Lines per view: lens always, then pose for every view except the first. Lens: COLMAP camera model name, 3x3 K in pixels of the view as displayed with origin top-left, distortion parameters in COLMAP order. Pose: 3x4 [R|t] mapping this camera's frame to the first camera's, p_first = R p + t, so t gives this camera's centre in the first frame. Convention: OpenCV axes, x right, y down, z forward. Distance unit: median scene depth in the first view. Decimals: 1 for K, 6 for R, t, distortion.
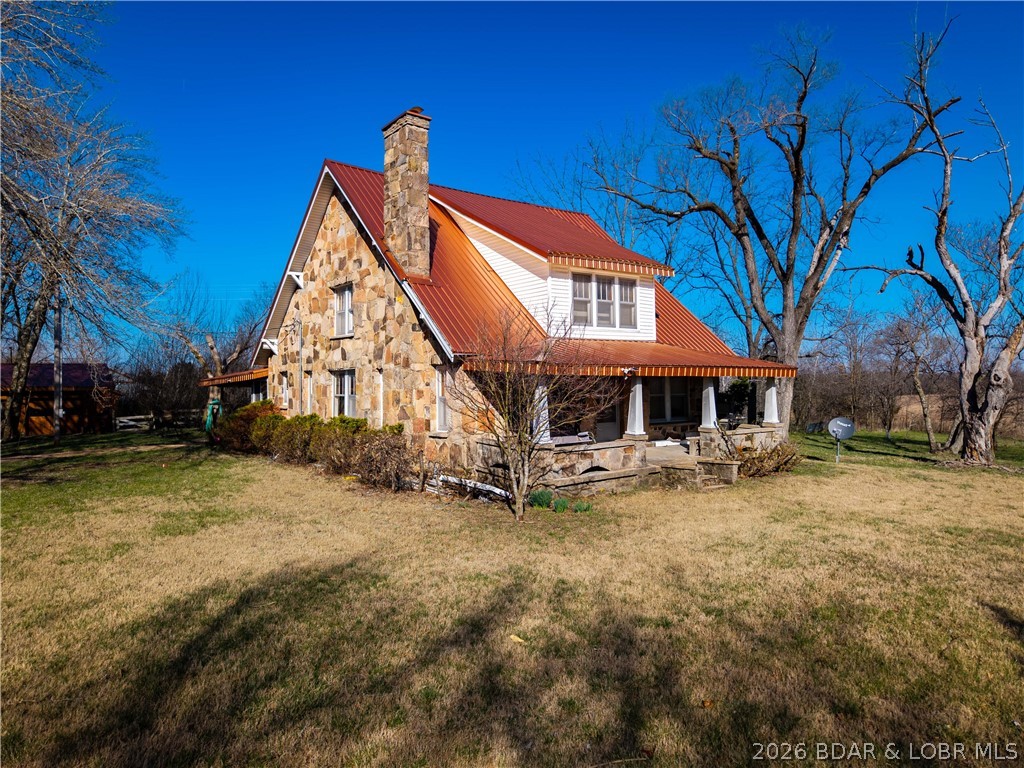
lens RADIAL K [[699.2, 0, 544.2], [0, 699.2, 382.4], [0, 0, 1]] dist [0.007927, 0.004030]
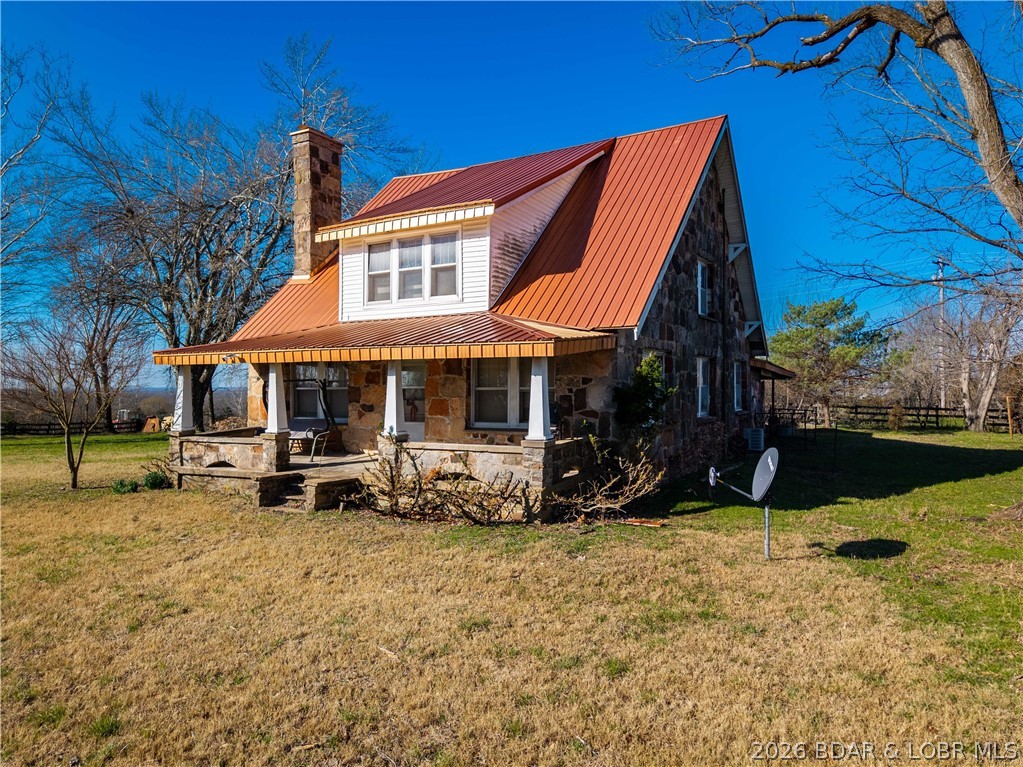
lens RADIAL K [[698.6, 0, 543.7], [0, 698.6, 381.9], [0, 0, 1]] dist [0.007927, 0.004030]
pose [[0.371555, 0.002251, -0.928408, 0.918942], [0.012597, 0.999893, 0.007465, 0.009686], [0.928325, -0.014469, 0.371487, 0.872959]]
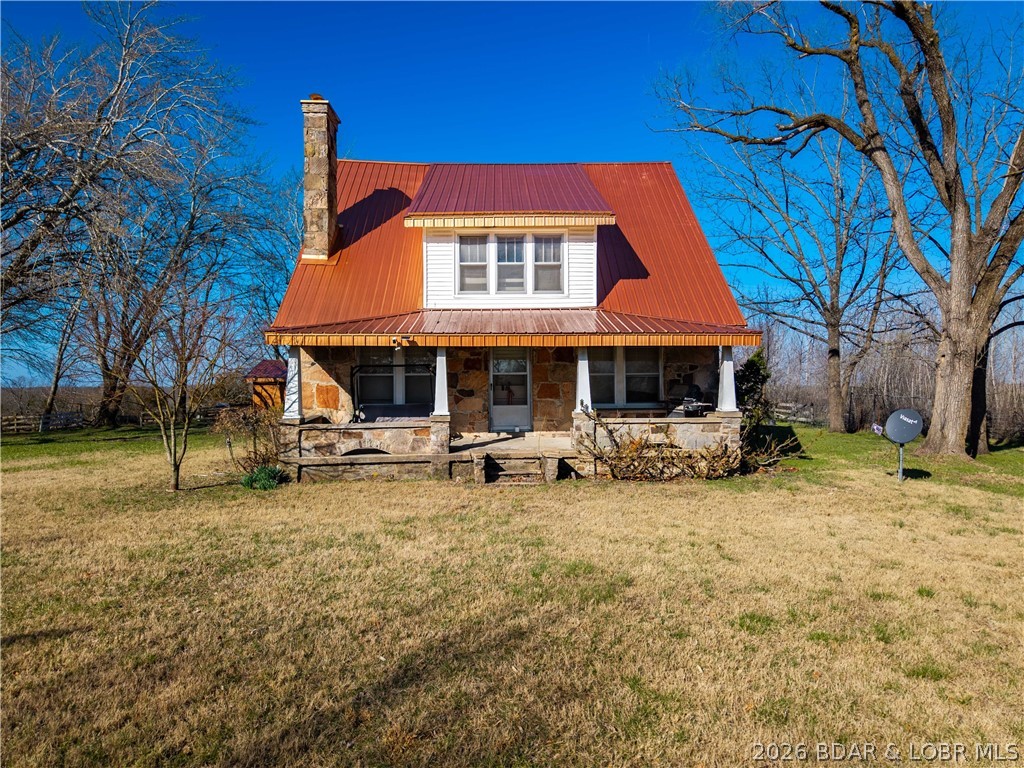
lens RADIAL K [[694.0, 0, 538.4], [0, 694.0, 372.1], [0, 0, 1]] dist [0.035581, -0.000189]
pose [[0.798902, -0.005795, -0.601434, 0.653107], [0.003736, 0.999982, -0.004673, 0.023020], [0.601450, 0.001486, 0.798909, 0.346693]]
